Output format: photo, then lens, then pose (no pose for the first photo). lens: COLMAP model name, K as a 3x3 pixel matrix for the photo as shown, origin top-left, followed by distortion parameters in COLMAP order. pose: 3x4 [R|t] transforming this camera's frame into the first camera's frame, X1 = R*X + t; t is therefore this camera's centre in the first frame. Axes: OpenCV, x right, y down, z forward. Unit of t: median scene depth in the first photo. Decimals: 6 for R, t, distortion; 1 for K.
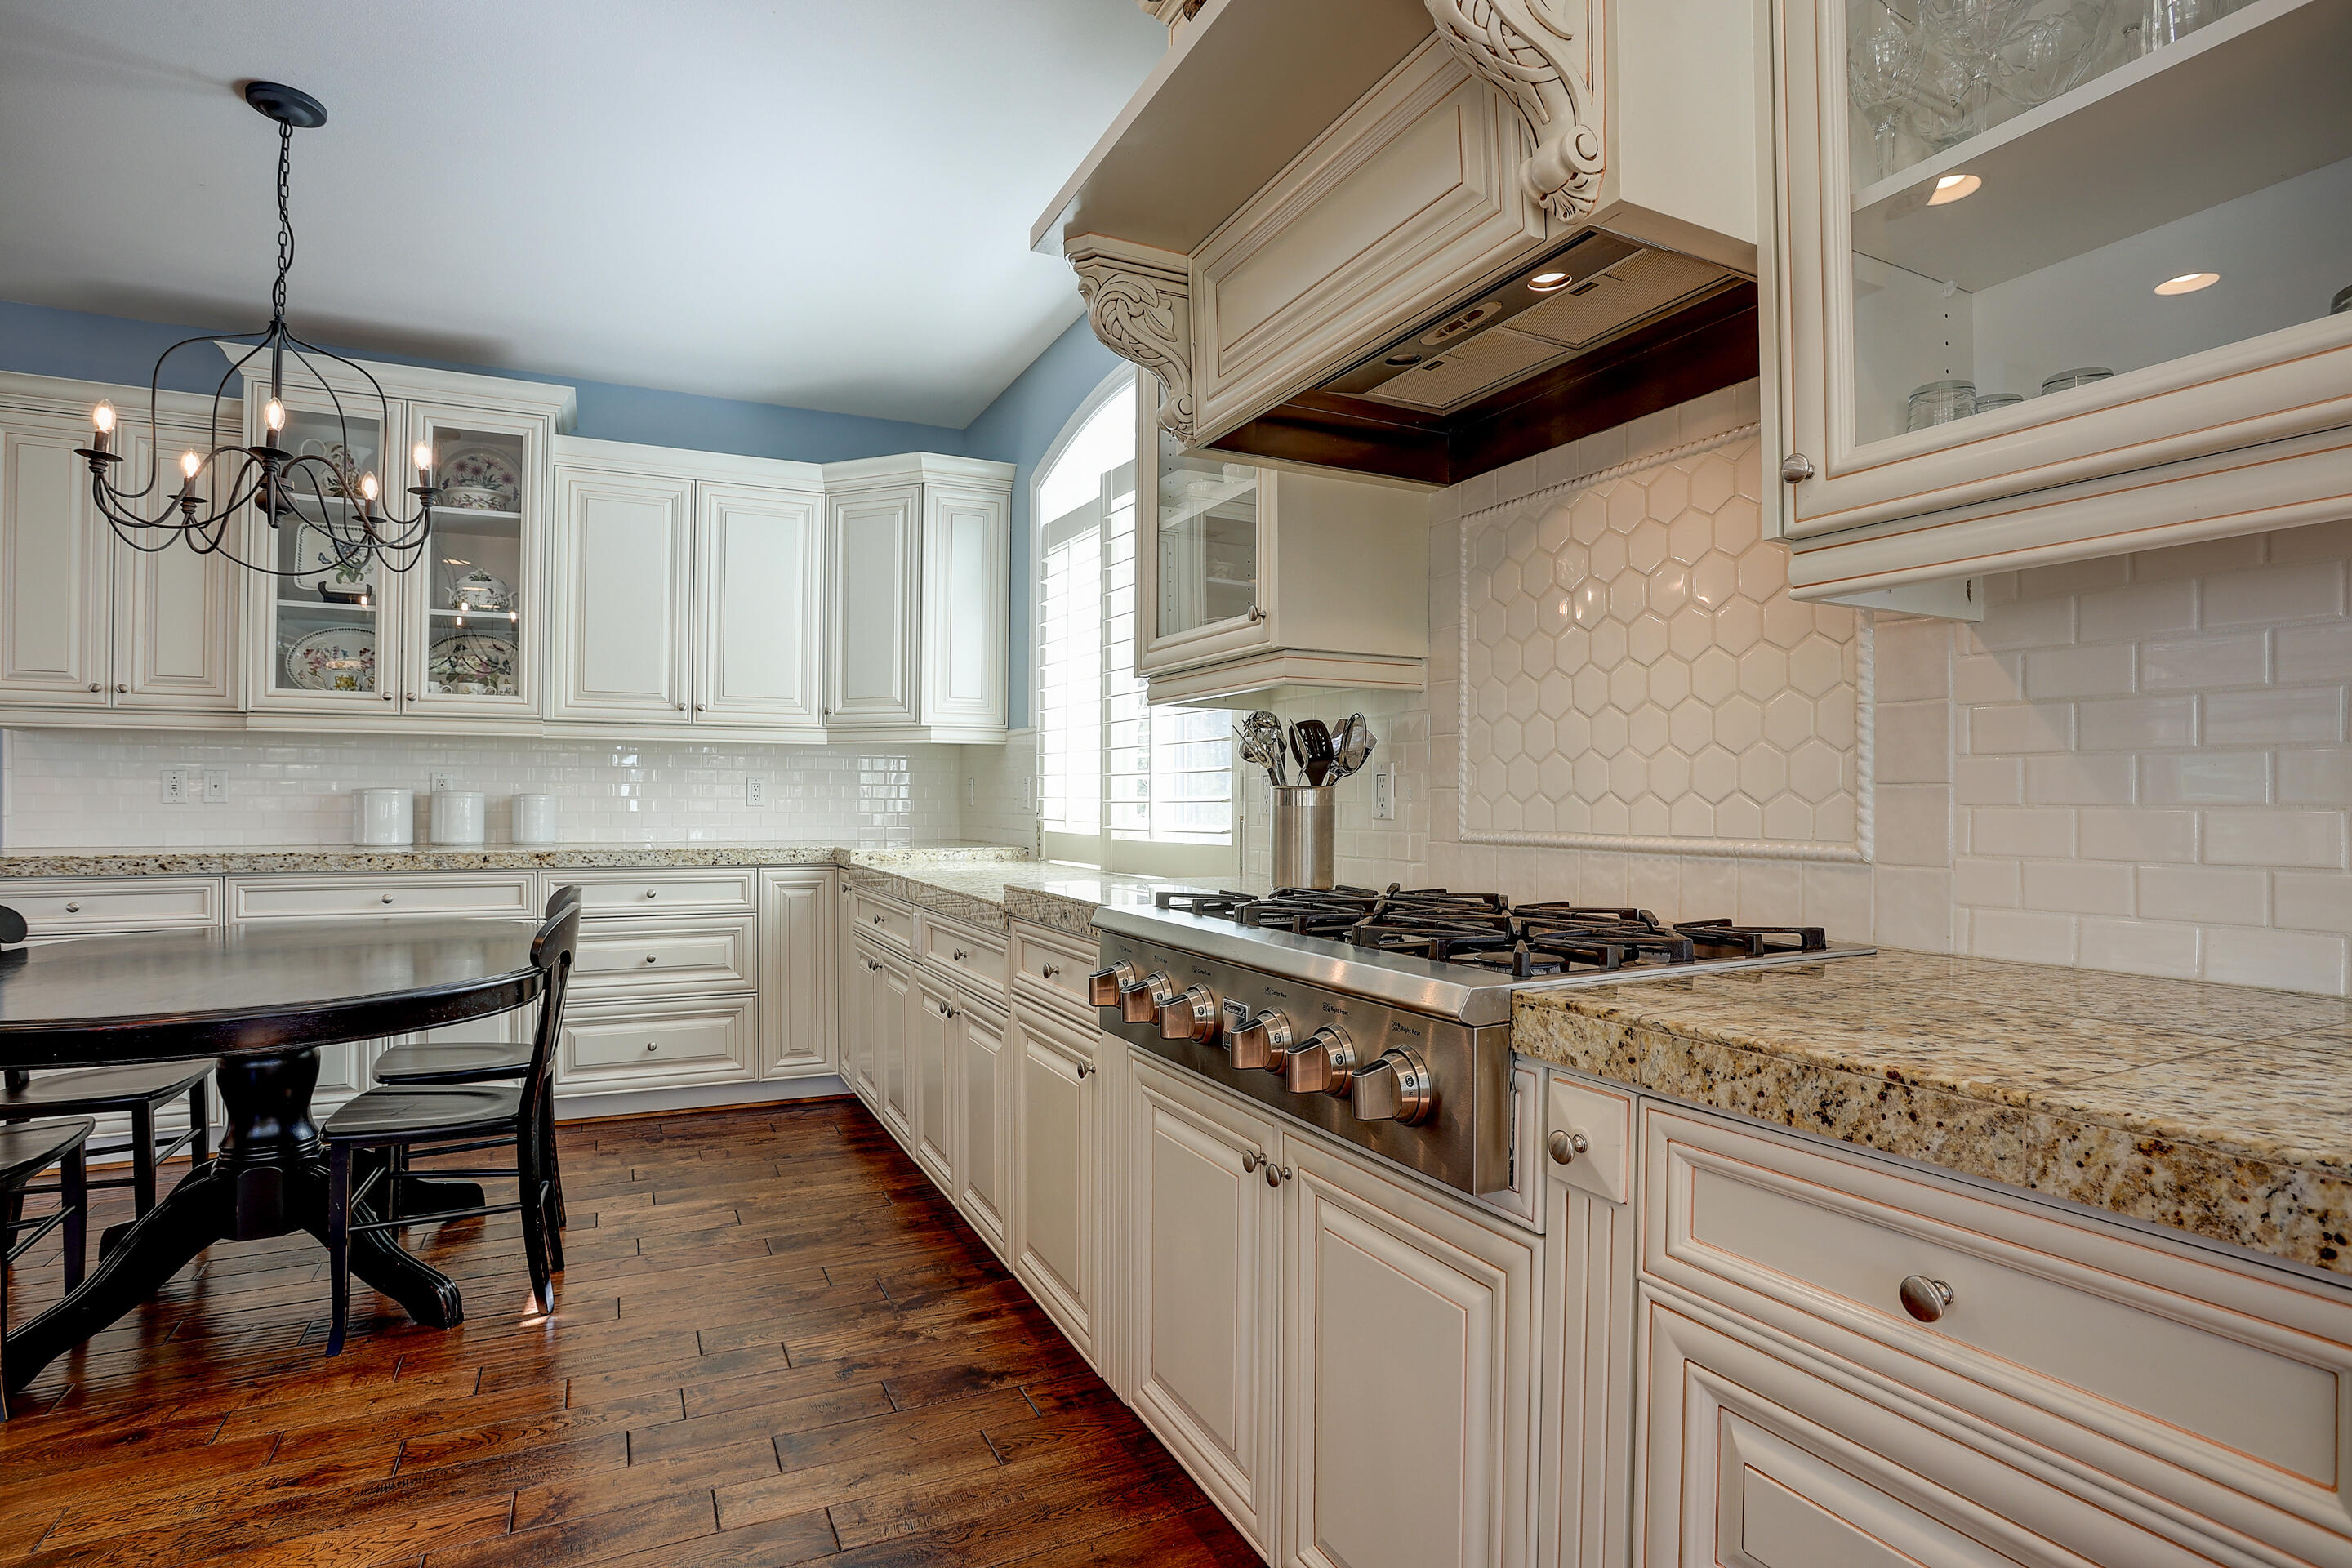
lens RADIAL K [[1194.0, 0, 1196.0], [0, 1194.0, 791.8], [0, 0, 1]] dist [-0.076465, 0.034086]
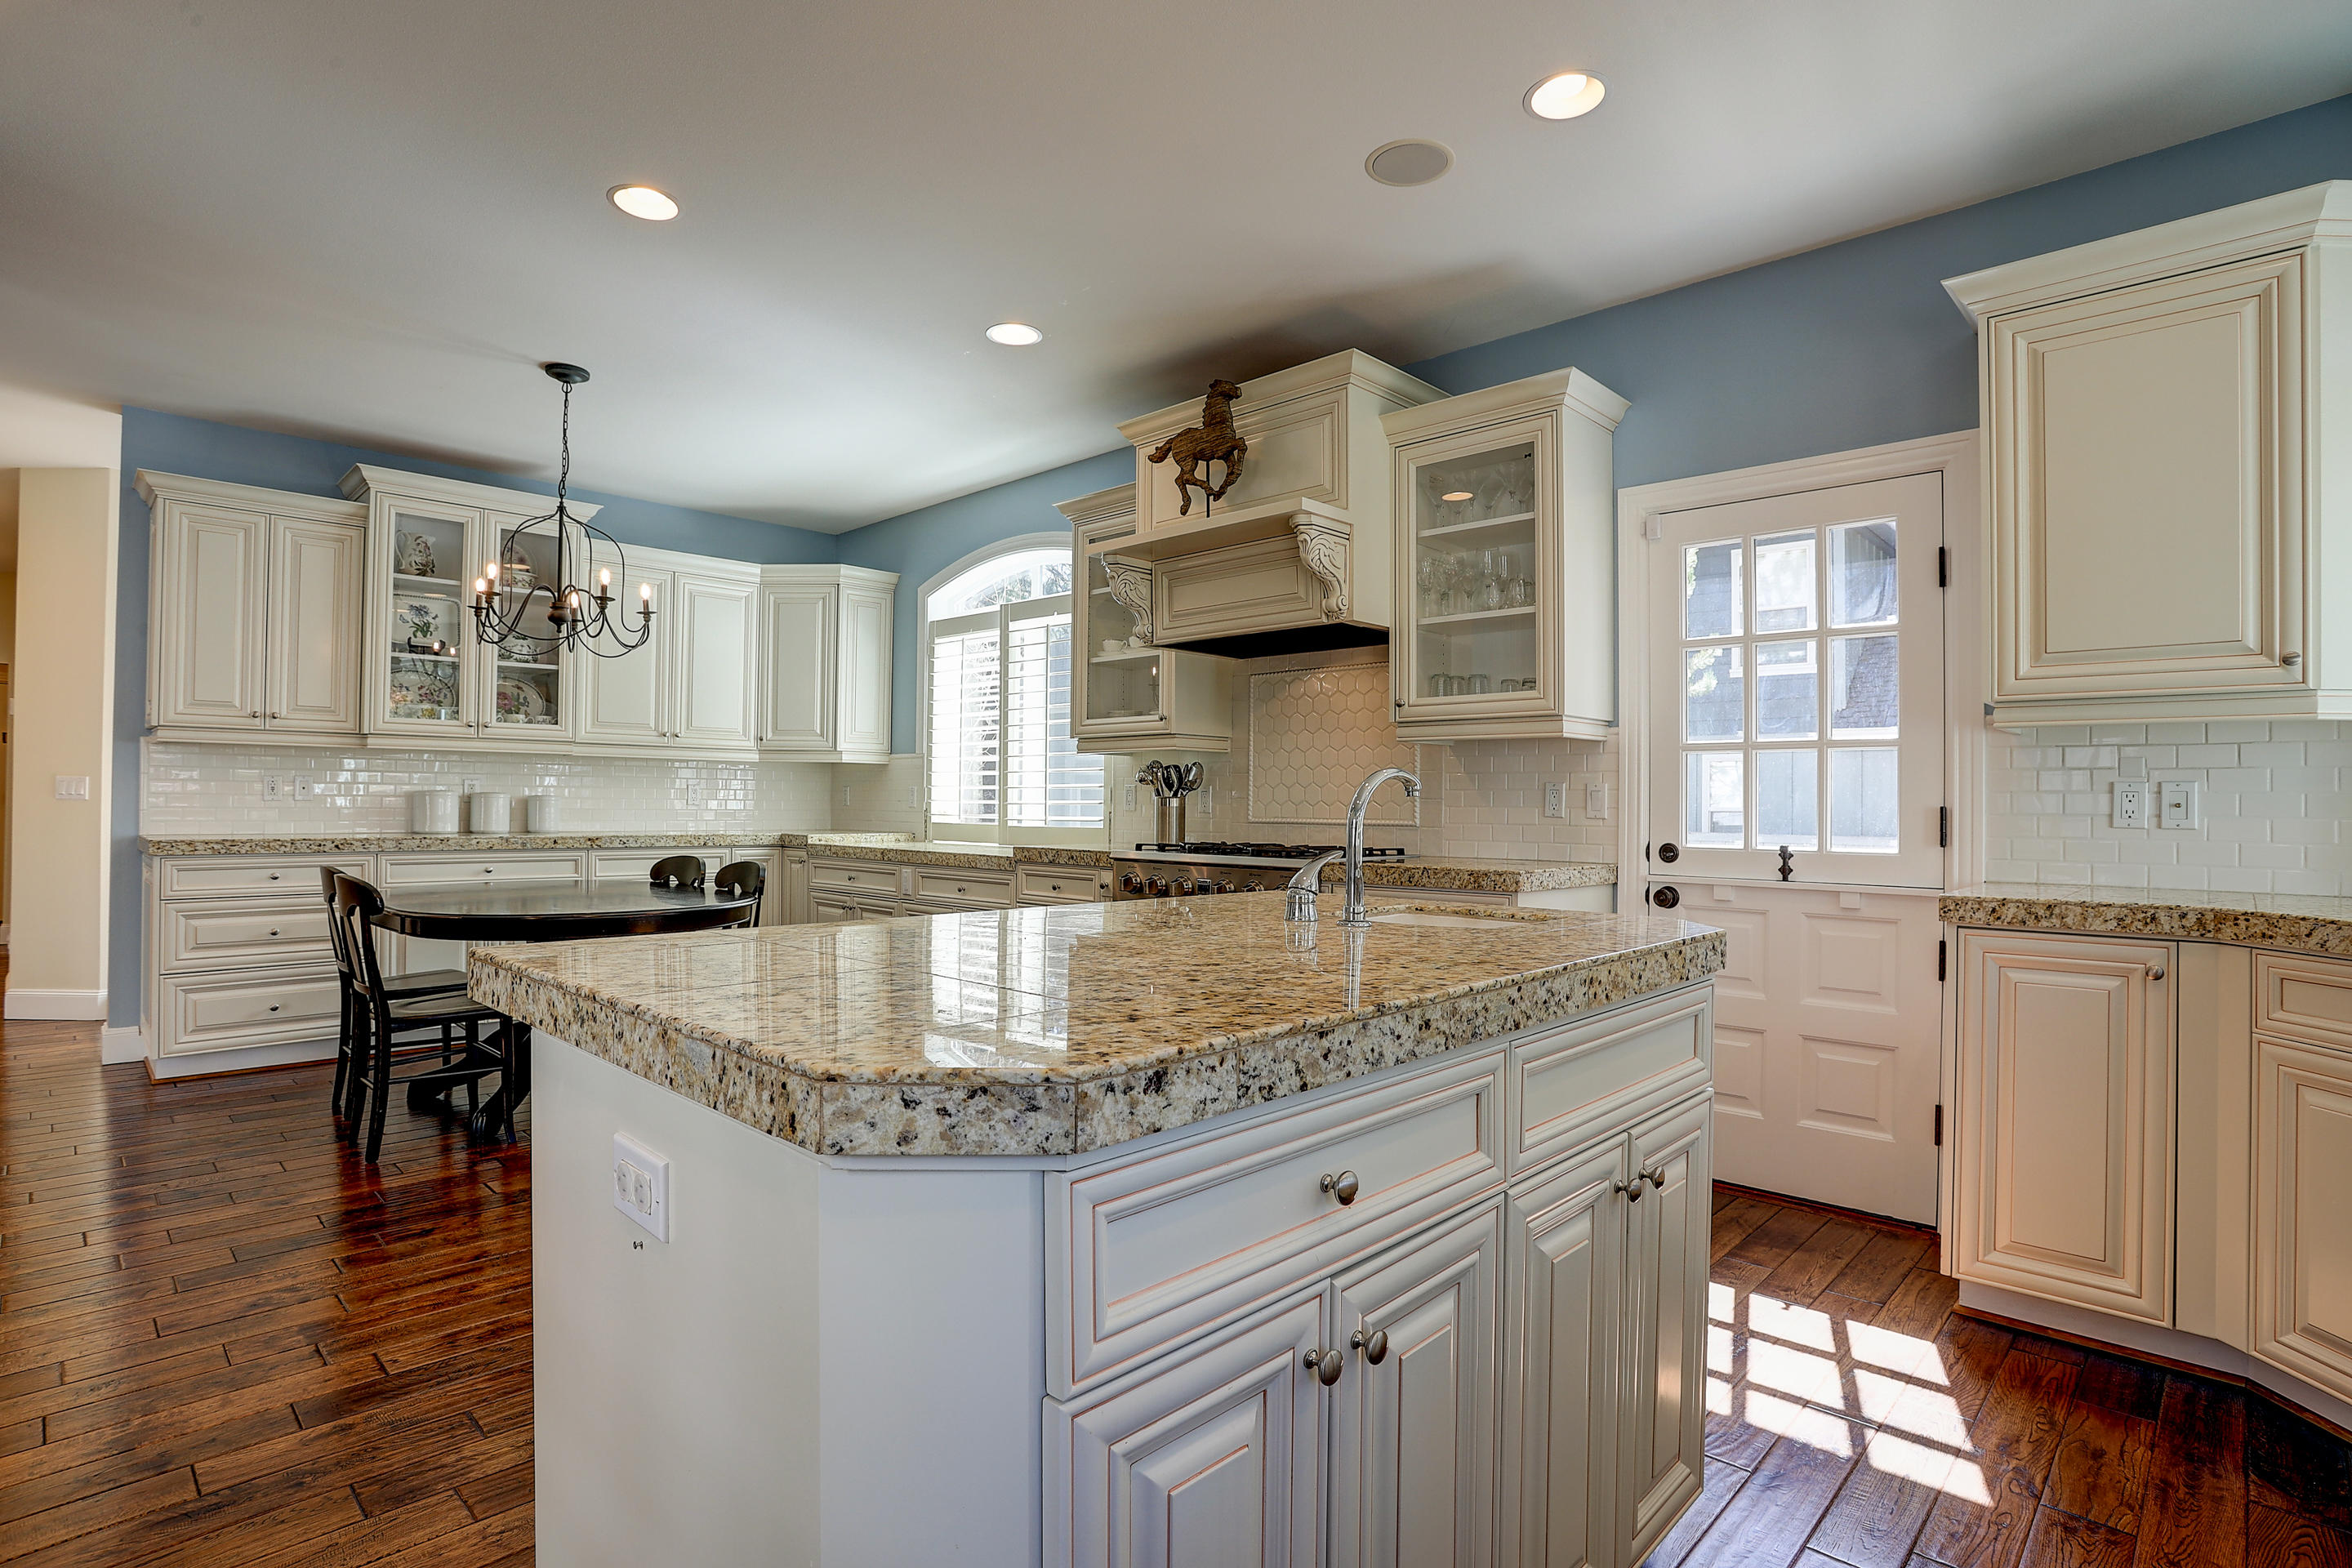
lens RADIAL K [[1194.0, 0, 1196.0], [0, 1194.0, 791.8], [0, 0, 1]] dist [-0.076465, 0.034086]
pose [[0.941073, 0.008239, 0.338103, -0.380628], [-0.007510, 0.999966, -0.003463, -0.004069], [-0.338120, 0.000720, 0.941103, -0.644976]]
